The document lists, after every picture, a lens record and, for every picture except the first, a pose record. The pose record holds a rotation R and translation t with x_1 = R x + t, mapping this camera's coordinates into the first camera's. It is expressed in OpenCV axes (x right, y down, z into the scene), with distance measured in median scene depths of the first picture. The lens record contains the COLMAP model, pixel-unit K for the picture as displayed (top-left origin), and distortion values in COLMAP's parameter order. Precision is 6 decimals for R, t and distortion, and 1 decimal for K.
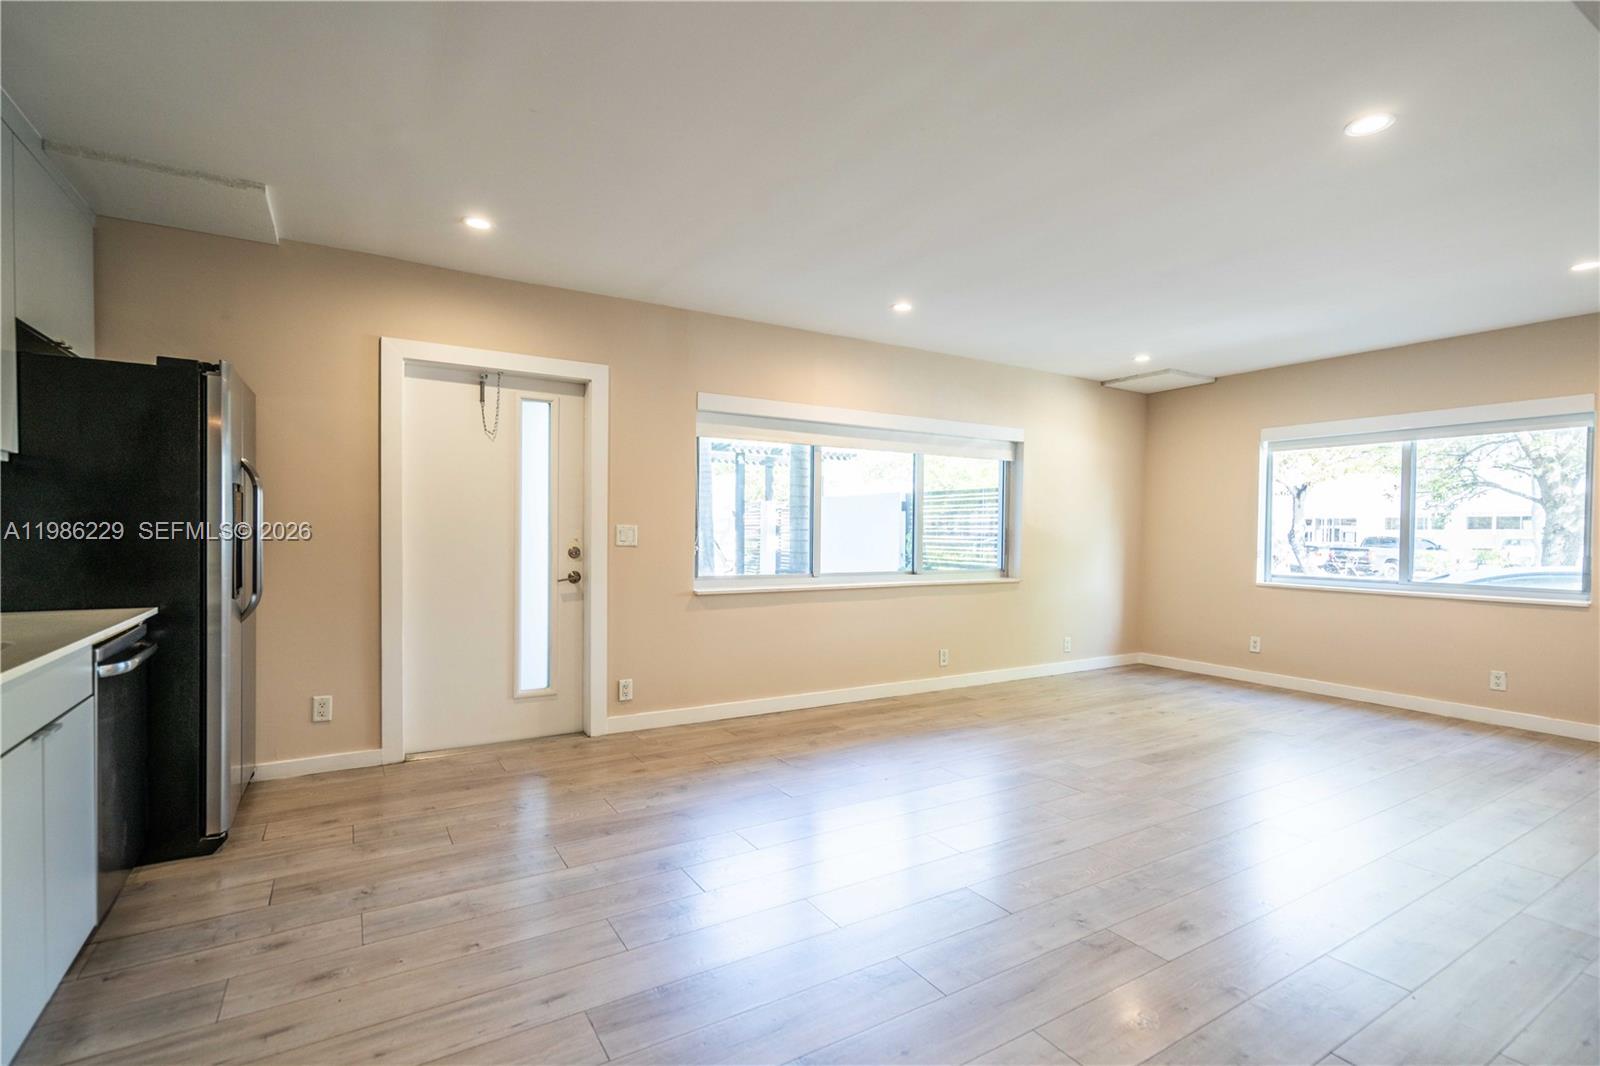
lens RADIAL K [[727.9, 0, 773.3], [0, 727.9, 531.4], [0, 0, 1]] dist [-0.003289, -0.000395]
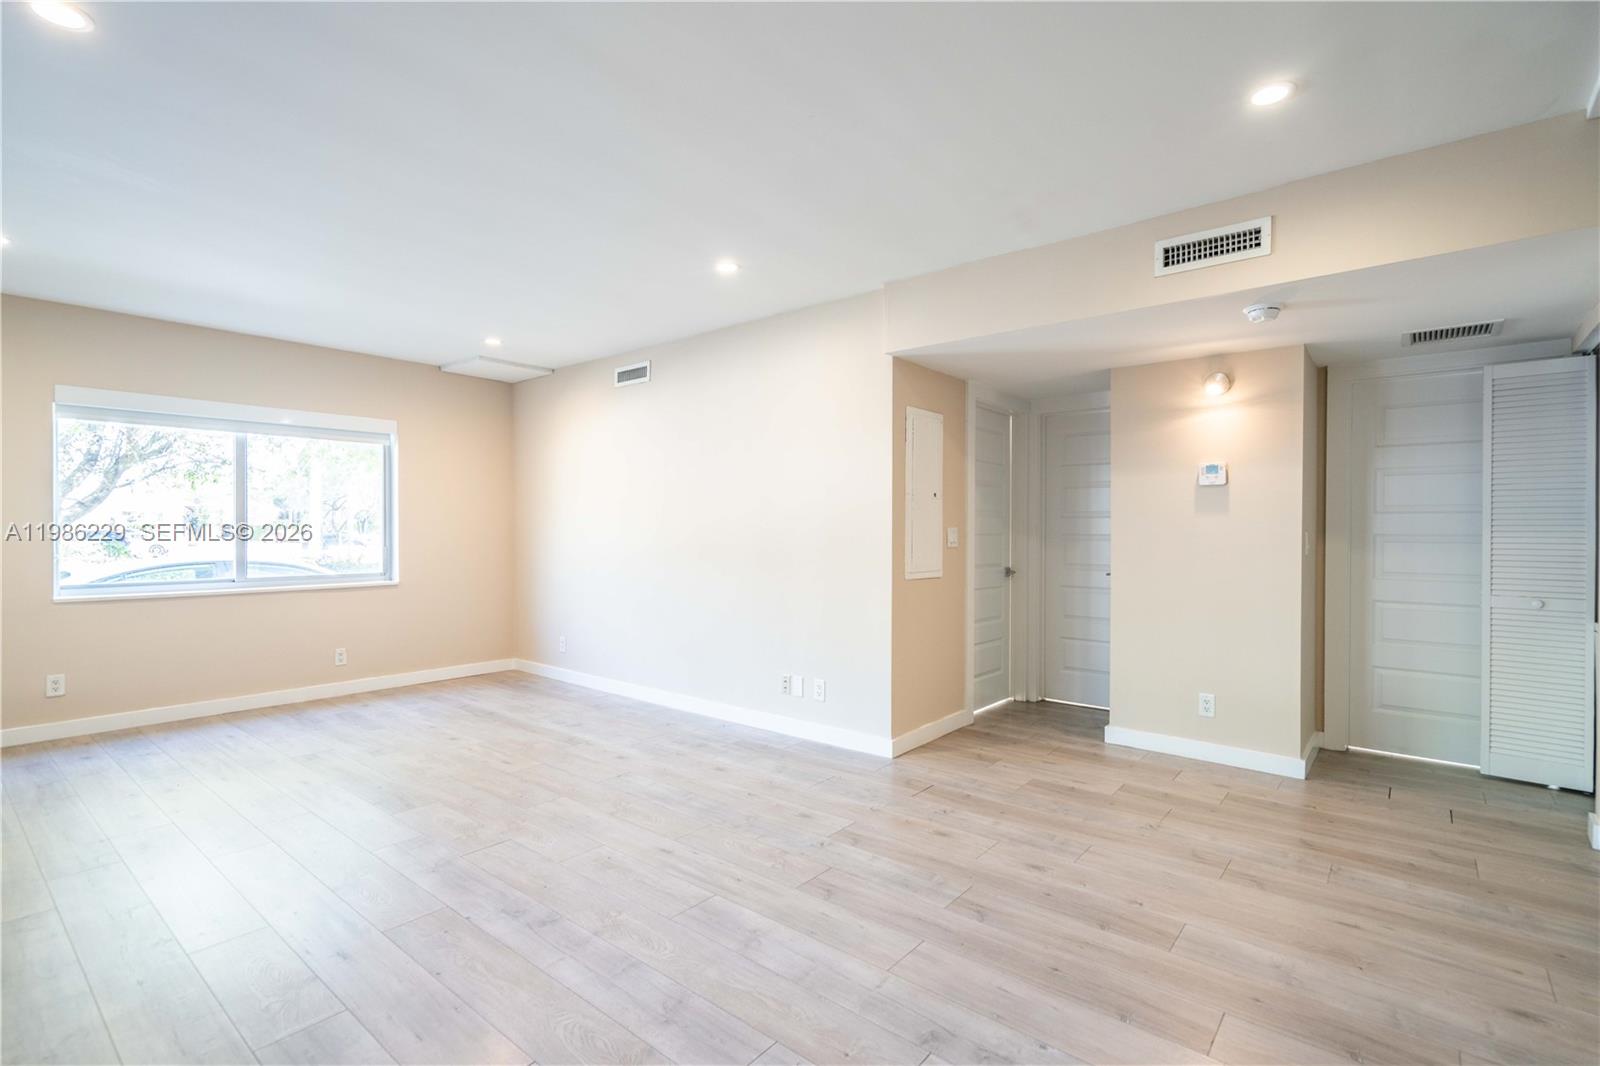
lens RADIAL K [[754.5, 0, 800.0], [0, 754.5, 533.0], [0, 0, 1]] dist [0.031295, -0.000062]
pose [[-0.335423, -0.013467, 0.941971, -0.398664], [-0.002782, 0.999908, 0.013305, -0.008694], [-0.942063, 0.001842, -0.335430, 0.755001]]
